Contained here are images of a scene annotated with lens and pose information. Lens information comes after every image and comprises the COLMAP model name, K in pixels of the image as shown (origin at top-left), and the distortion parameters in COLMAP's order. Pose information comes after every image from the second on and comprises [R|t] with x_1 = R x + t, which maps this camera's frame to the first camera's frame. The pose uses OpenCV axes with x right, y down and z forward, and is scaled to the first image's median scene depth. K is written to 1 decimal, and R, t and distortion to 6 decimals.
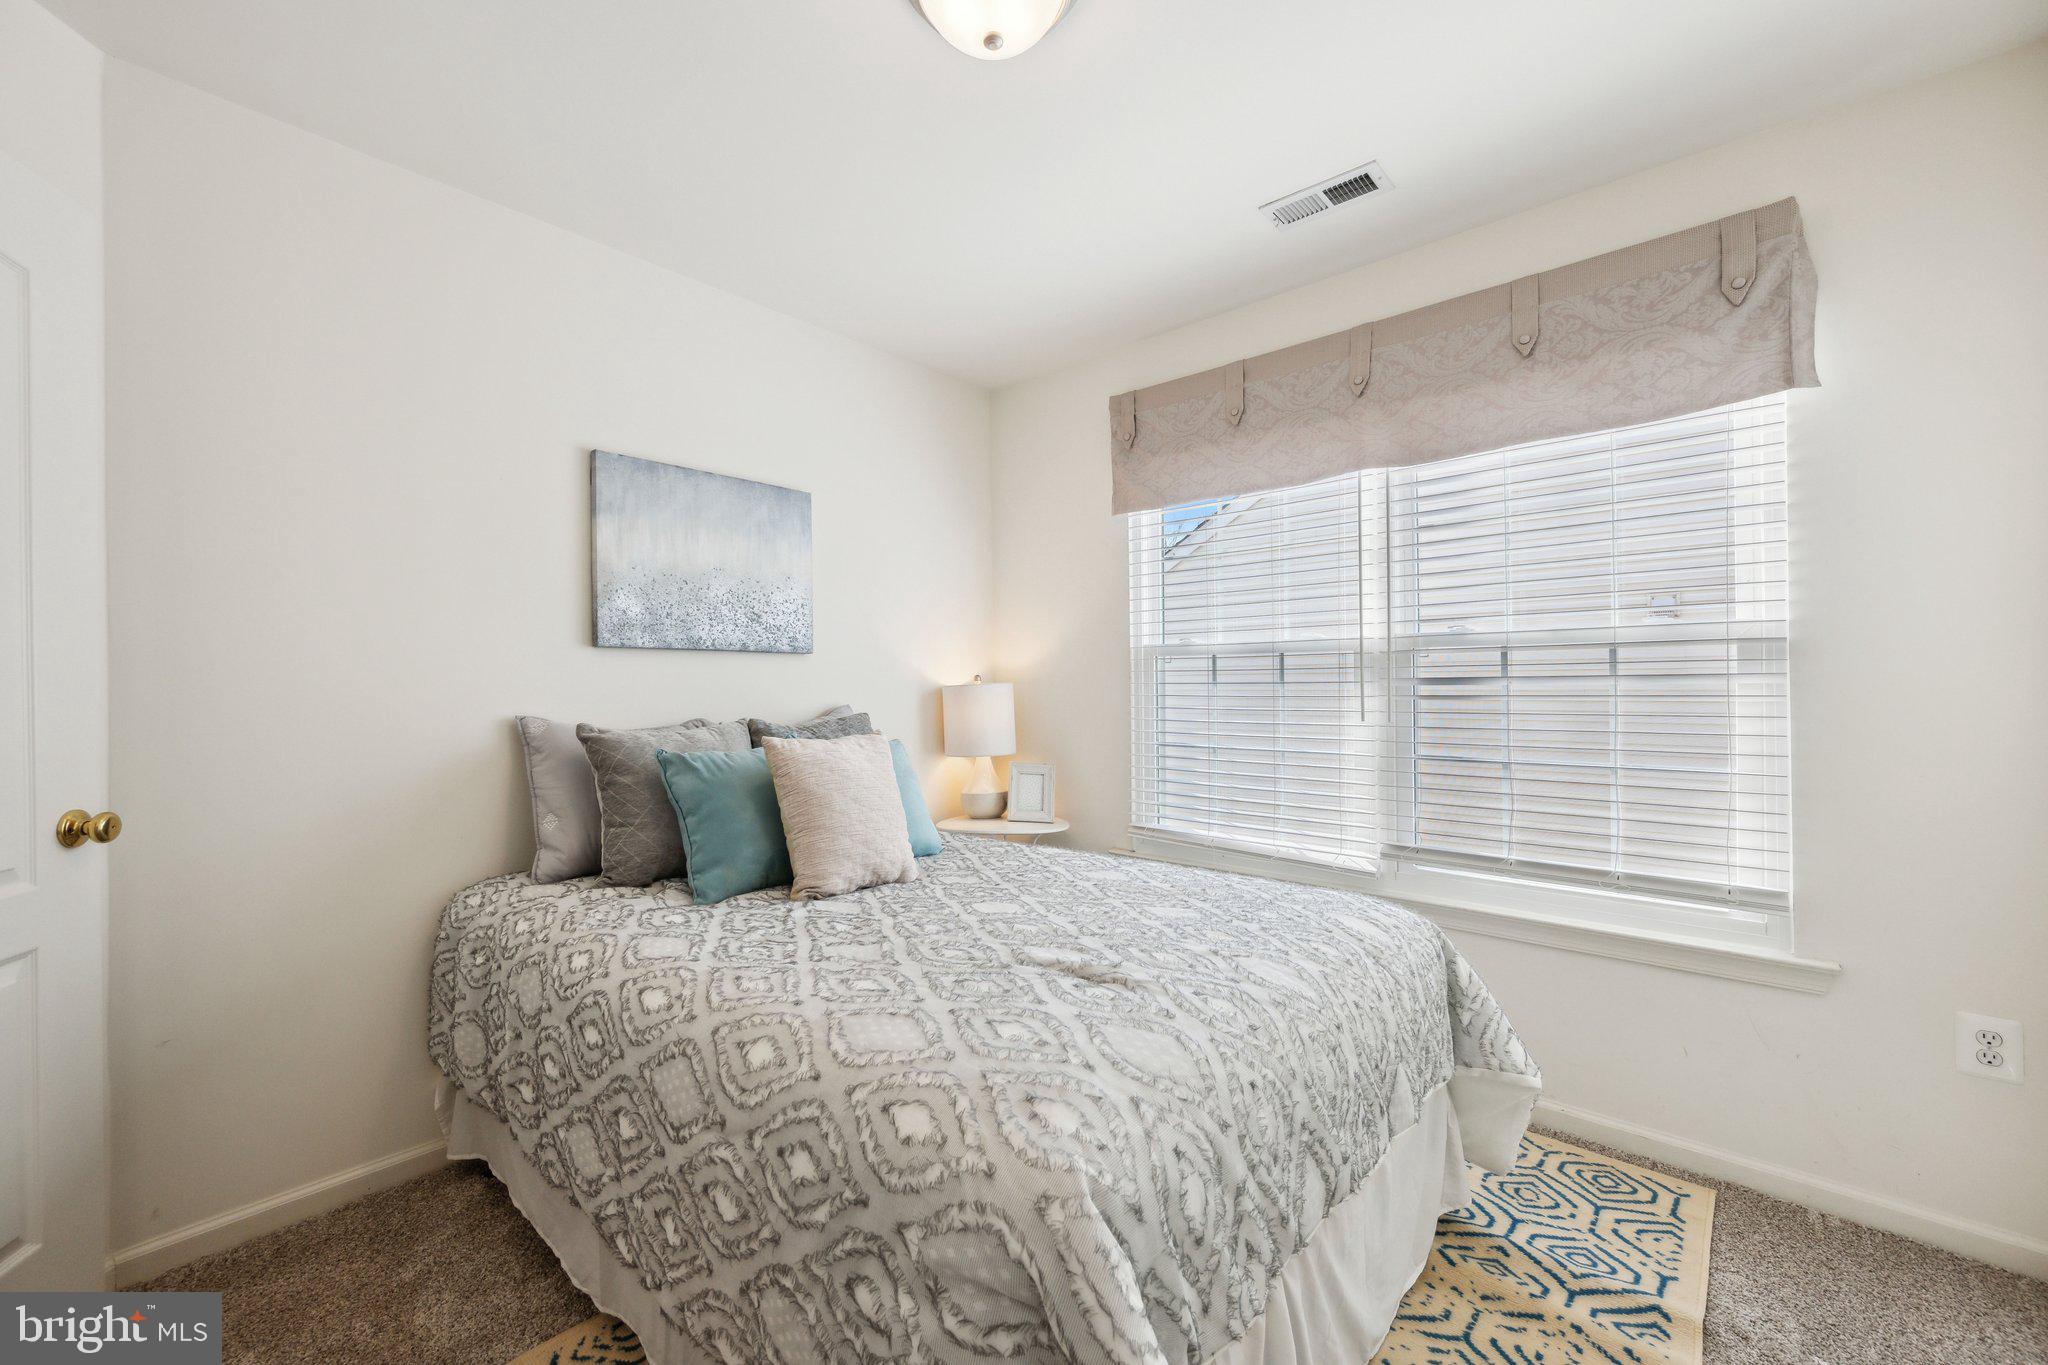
lens RADIAL K [[810.1, 0, 1020.8], [0, 810.1, 687.1], [0, 0, 1]] dist [0.001330, -0.000056]
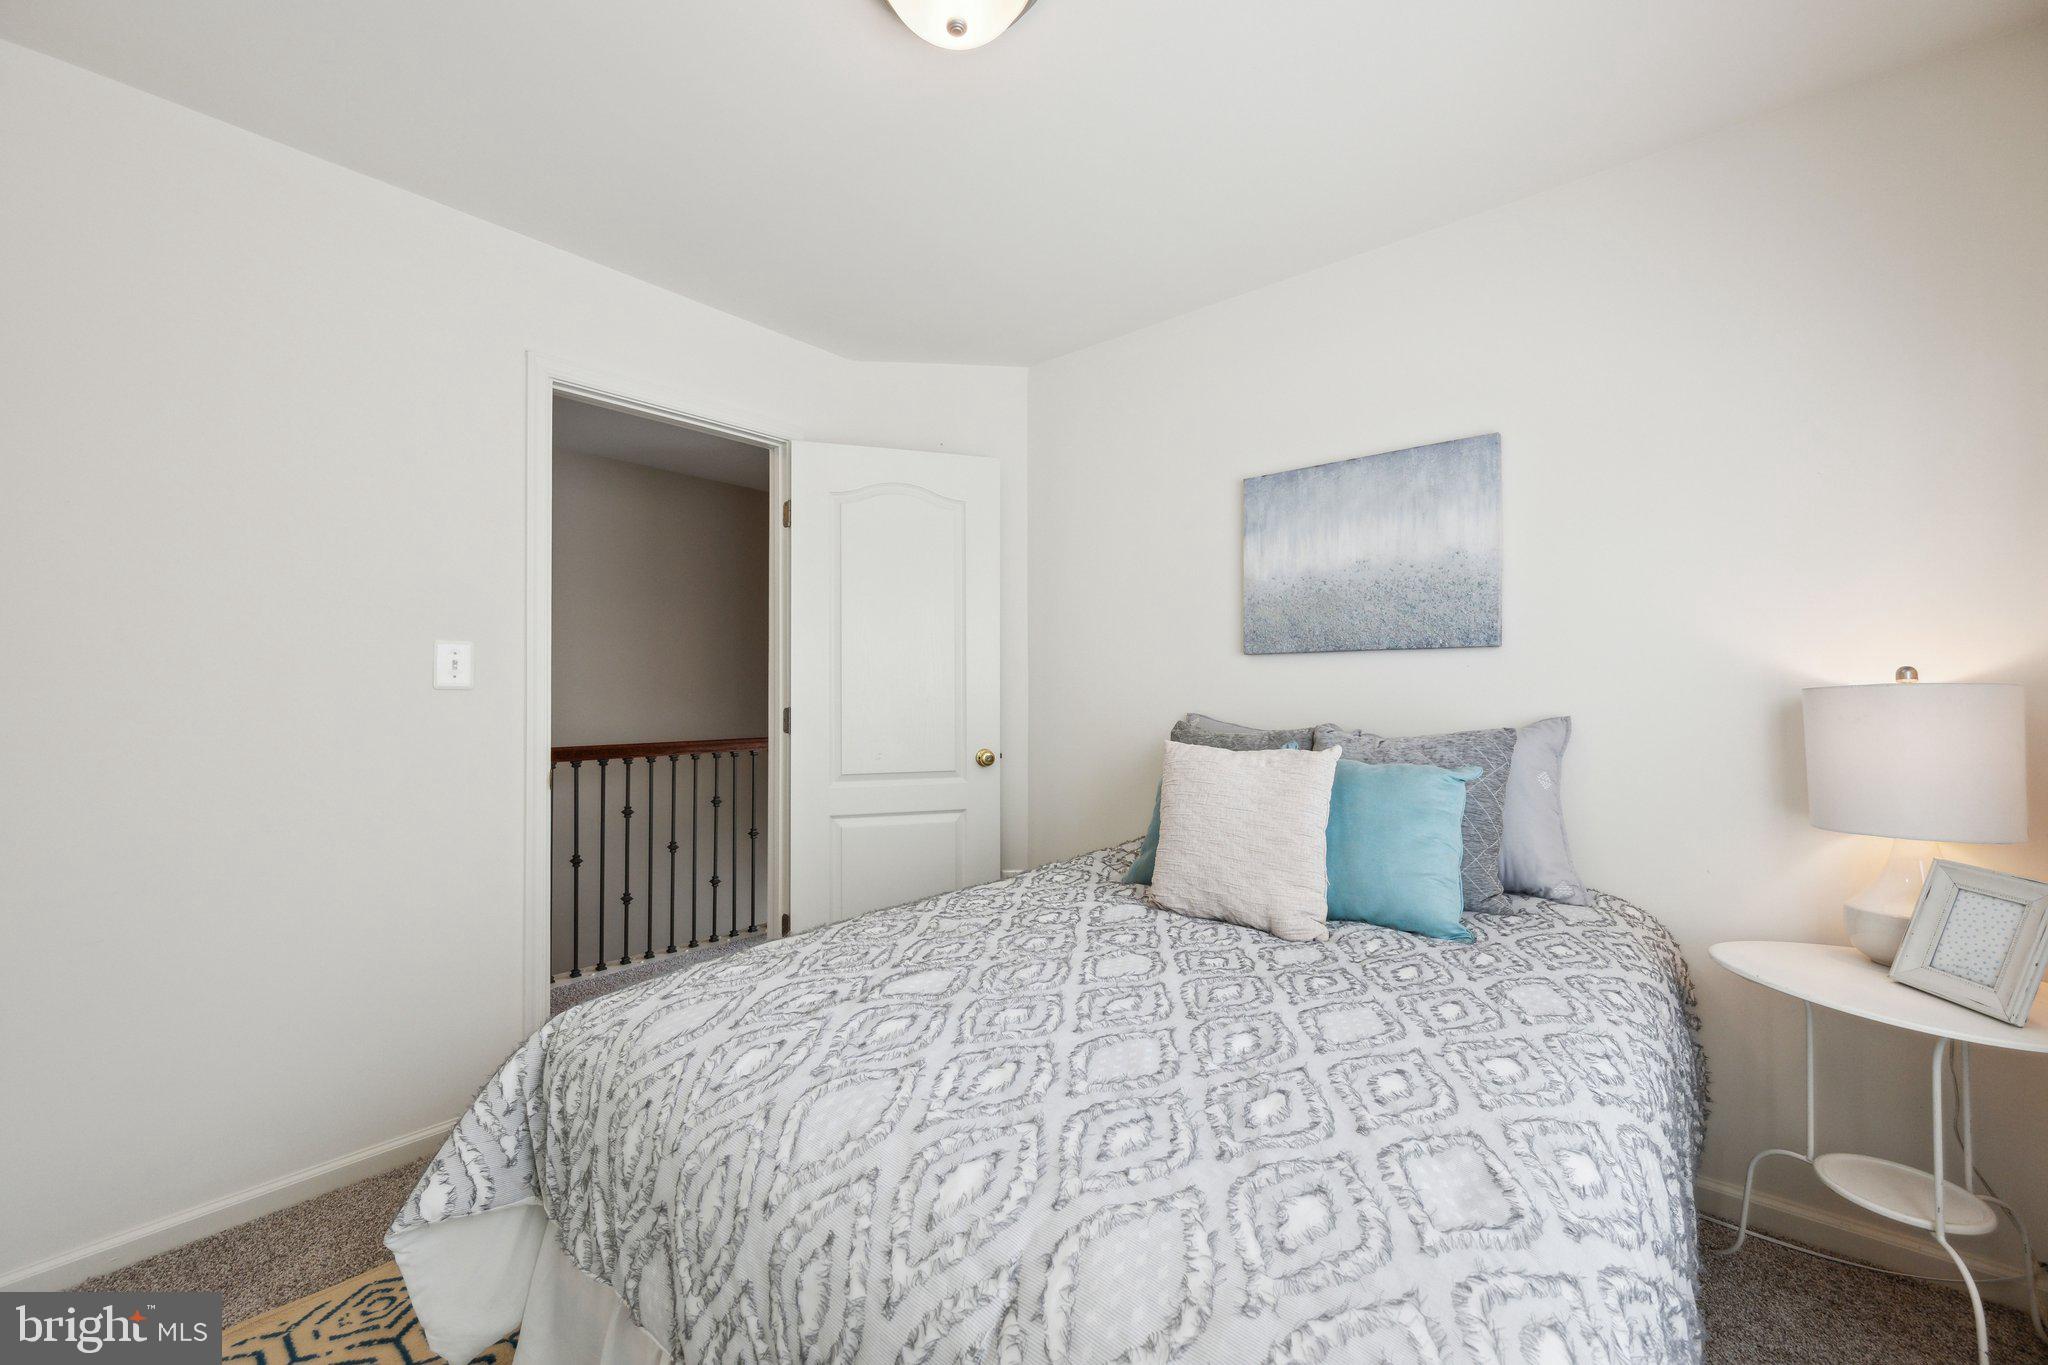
lens RADIAL K [[810.1, 0, 1020.4], [0, 810.1, 682.0], [0, 0, 1]] dist [0.001330, -0.000056]
pose [[0.017525, -0.004156, -0.999838, 0.561041], [0.004381, 0.999982, -0.004080, -0.007783], [0.999837, -0.004309, 0.017543, 0.628407]]
